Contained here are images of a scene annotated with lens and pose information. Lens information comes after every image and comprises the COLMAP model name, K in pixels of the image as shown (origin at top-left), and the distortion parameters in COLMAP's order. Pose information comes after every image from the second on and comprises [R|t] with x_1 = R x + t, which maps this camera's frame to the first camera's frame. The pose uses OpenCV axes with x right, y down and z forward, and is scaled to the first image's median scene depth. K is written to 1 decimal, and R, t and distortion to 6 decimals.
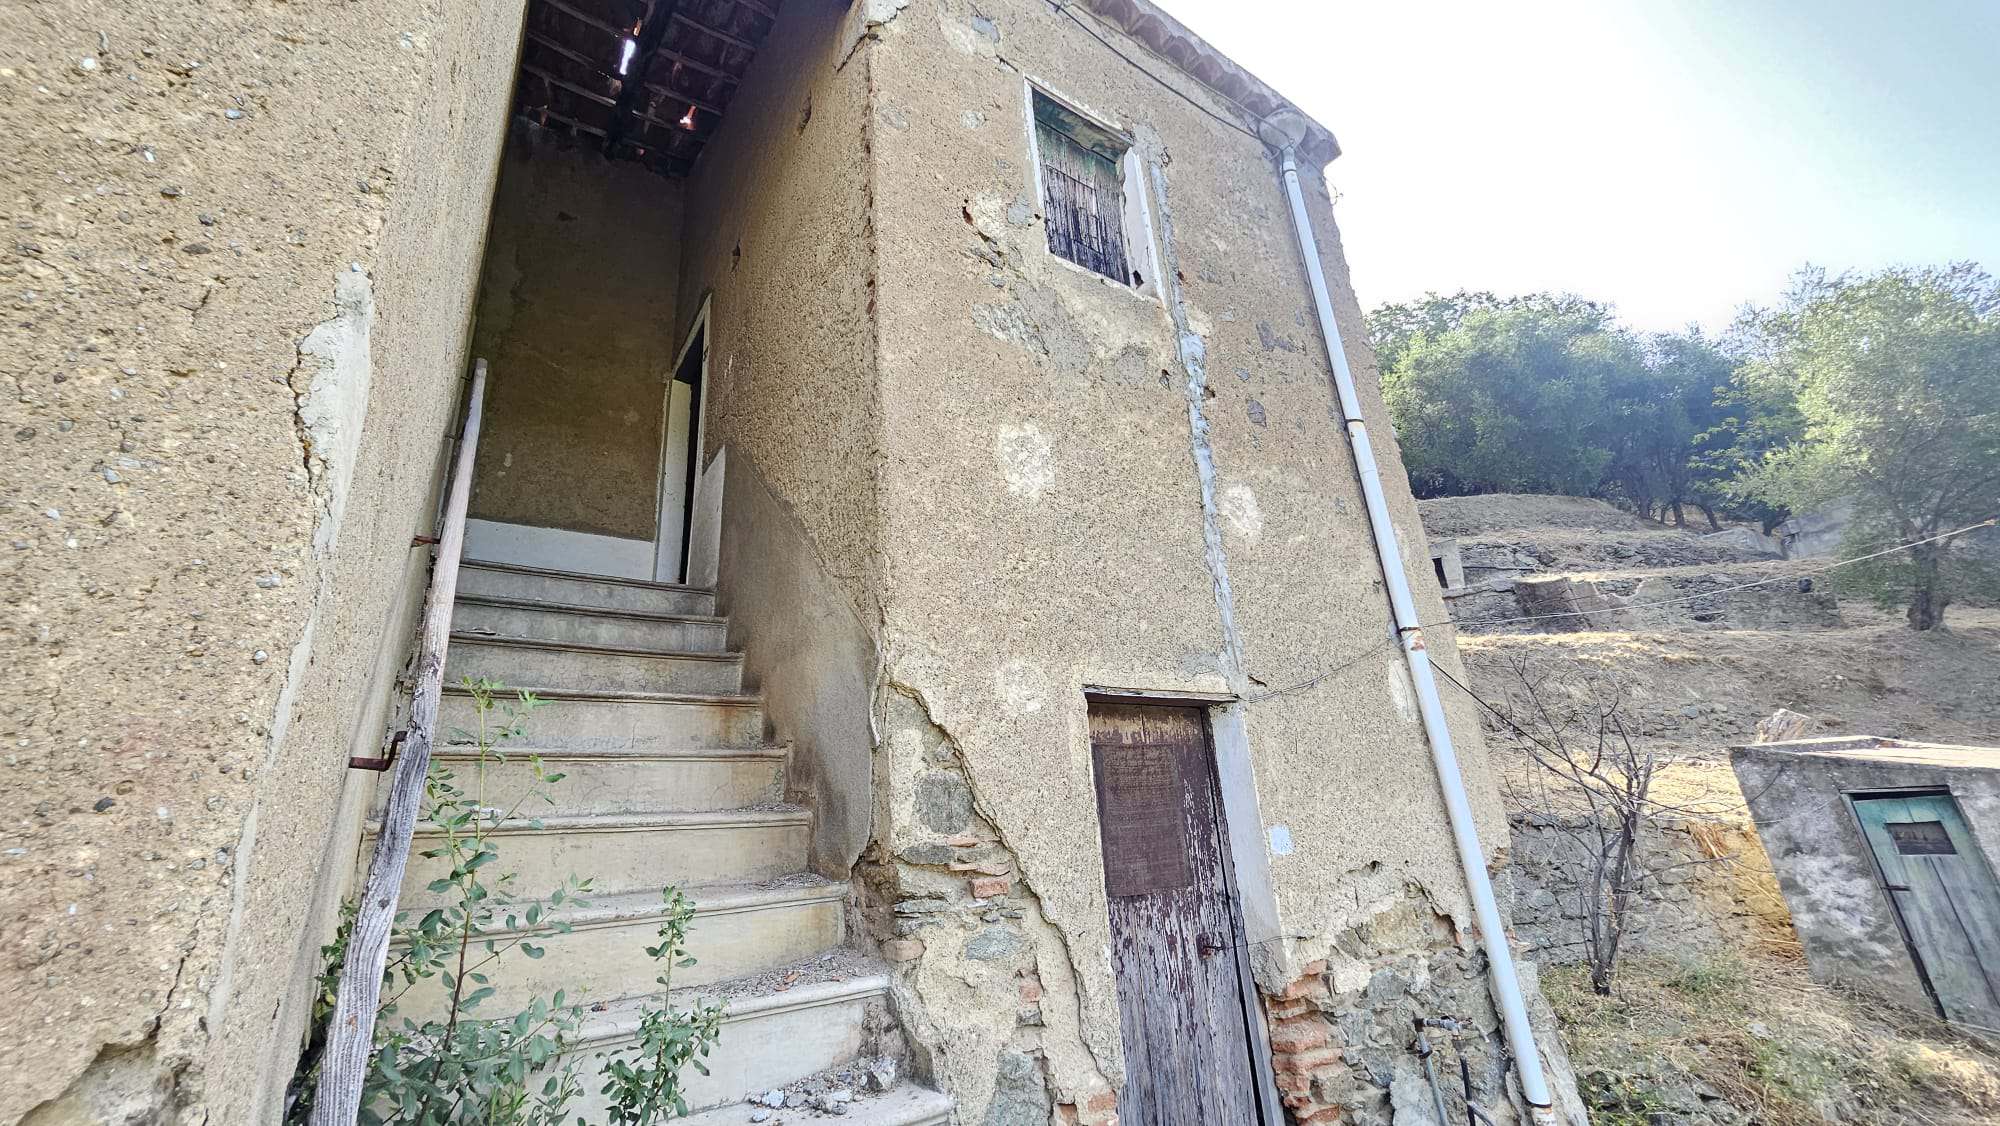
lens RADIAL K [[794.2, 0, 992.5], [0, 794.2, 563.4], [0, 0, 1]] dist [0.001987, 0.000445]
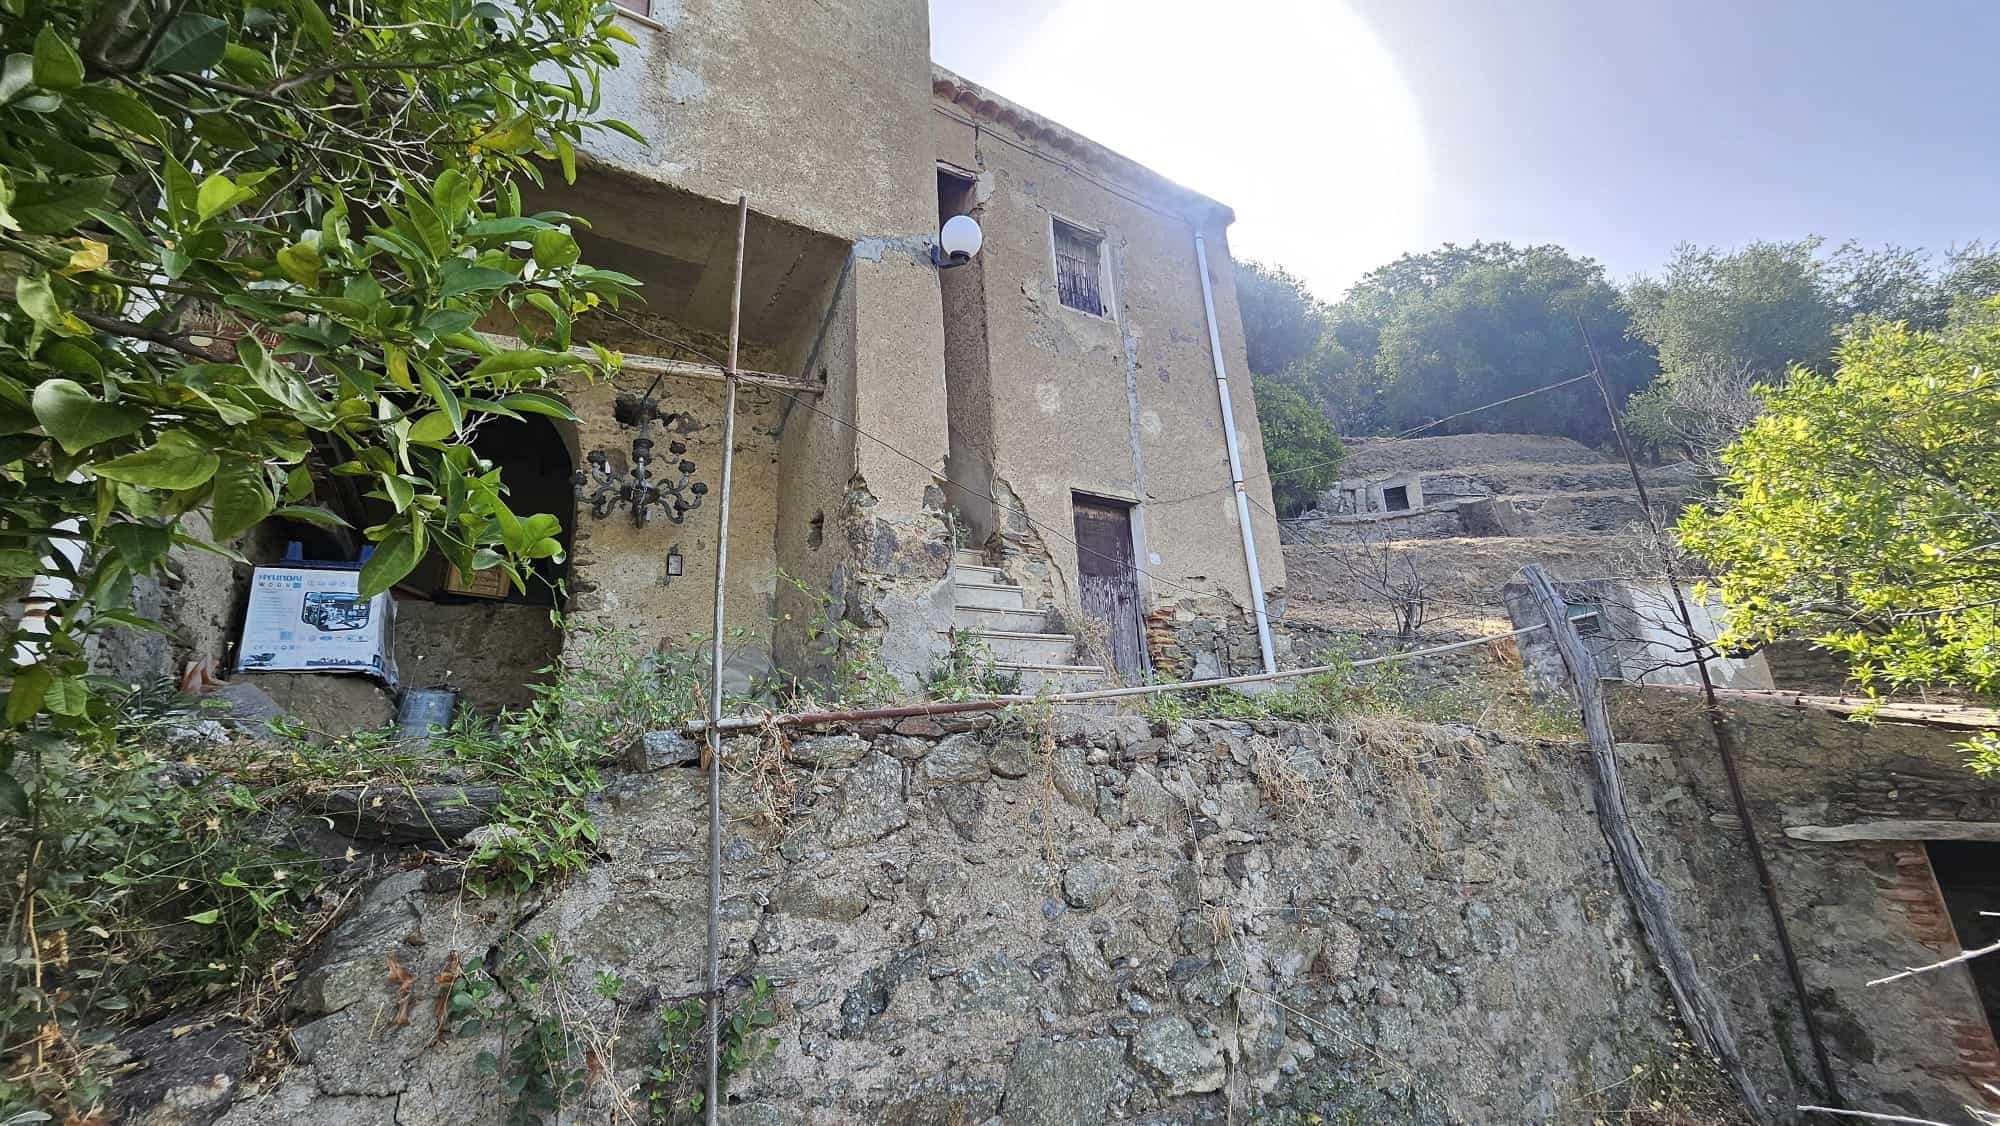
lens RADIAL K [[794.2, 0, 995.5], [0, 794.2, 561.7], [0, 0, 1]] dist [0.001987, 0.000445]
pose [[0.999054, -0.000448, -0.043494, -0.011155], [0.002976, 0.998308, 0.058063, 0.189639], [0.043395, -0.058137, 0.997365, -1.220577]]
